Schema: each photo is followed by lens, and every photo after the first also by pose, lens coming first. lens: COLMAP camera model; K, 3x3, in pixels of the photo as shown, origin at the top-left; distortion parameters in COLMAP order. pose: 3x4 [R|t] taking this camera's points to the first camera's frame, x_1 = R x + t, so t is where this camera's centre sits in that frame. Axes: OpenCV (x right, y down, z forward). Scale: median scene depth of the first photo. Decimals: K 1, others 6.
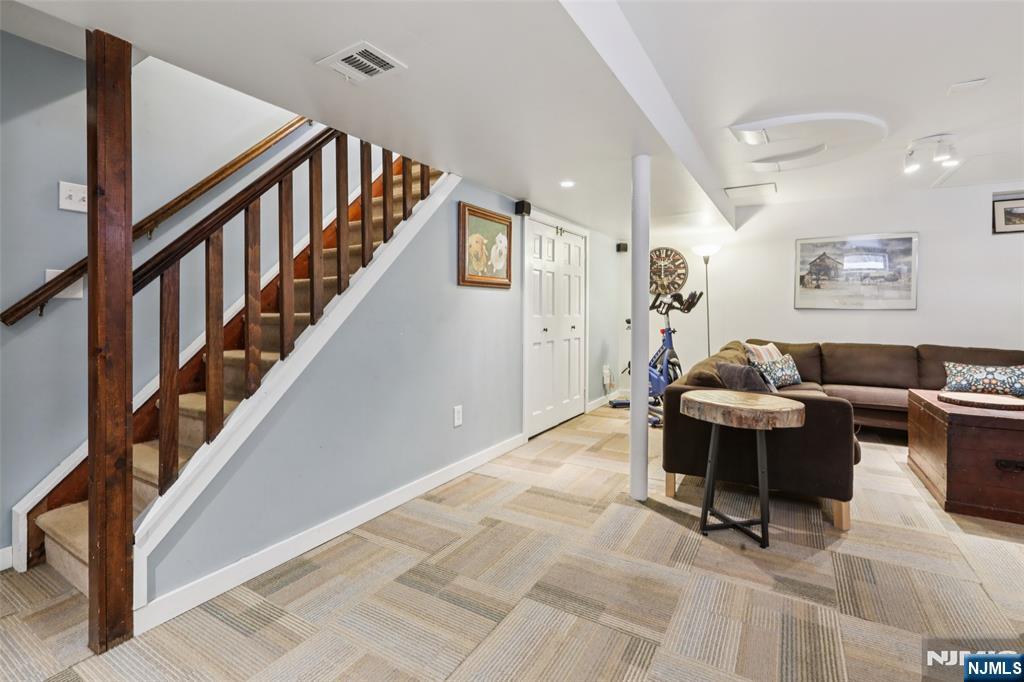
lens RADIAL K [[466.9, 0, 506.7], [0, 466.9, 312.7], [0, 0, 1]] dist [0.001404, 0.000218]
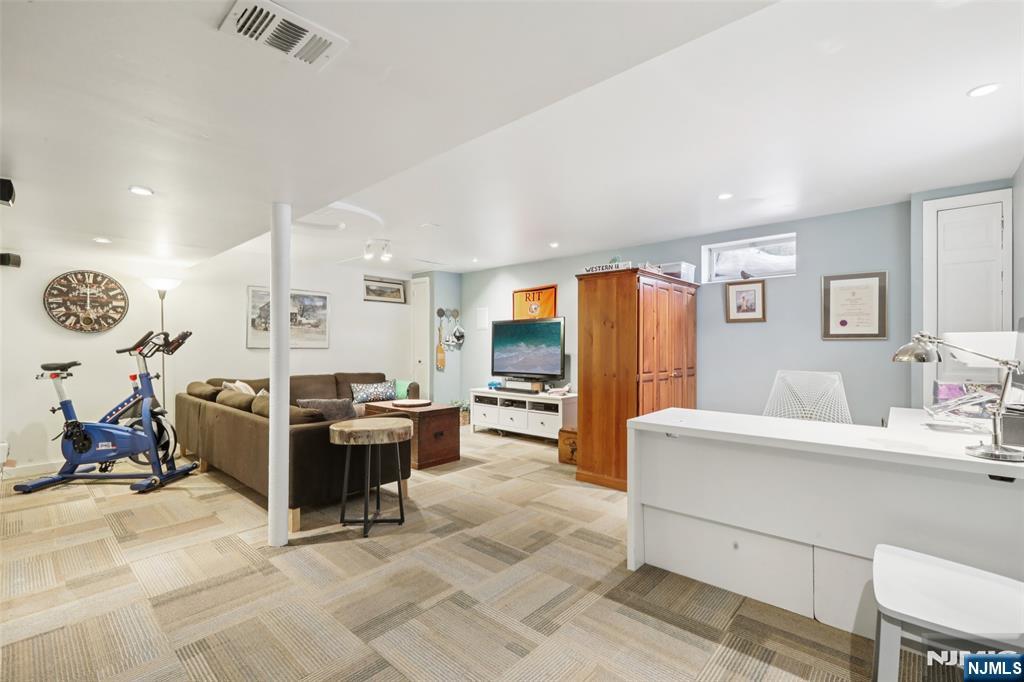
lens RADIAL K [[456.7, 0, 511.1], [0, 456.7, 344.1], [0, 0, 1]] dist [-0.000393, 0.000207]
pose [[0.191328, -0.001992, 0.981524, -0.382198], [0.002968, 0.999995, 0.001451, -0.021117], [-0.981522, 0.002635, 0.191333, 0.213720]]
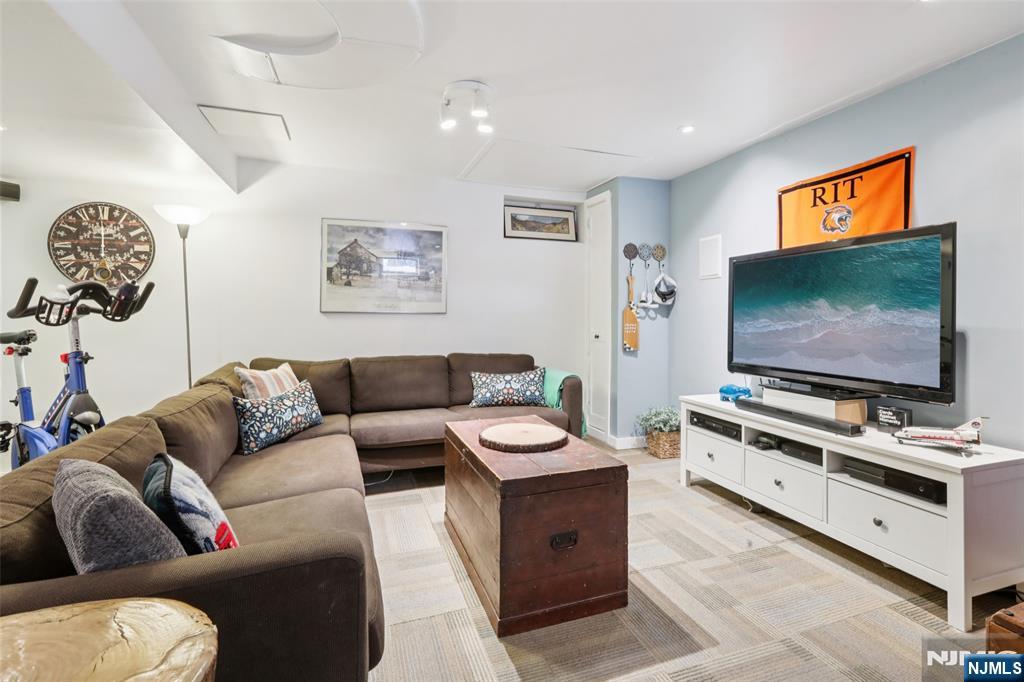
lens RADIAL K [[468.9, 0, 514.9], [0, 468.9, 312.0], [0, 0, 1]] dist [0.001961, 0.000859]
pose [[0.630600, -0.001387, 0.776107, 0.281999], [0.003112, 0.999995, -0.000741, -0.009062], [-0.776102, 0.002882, 0.630601, 0.356138]]
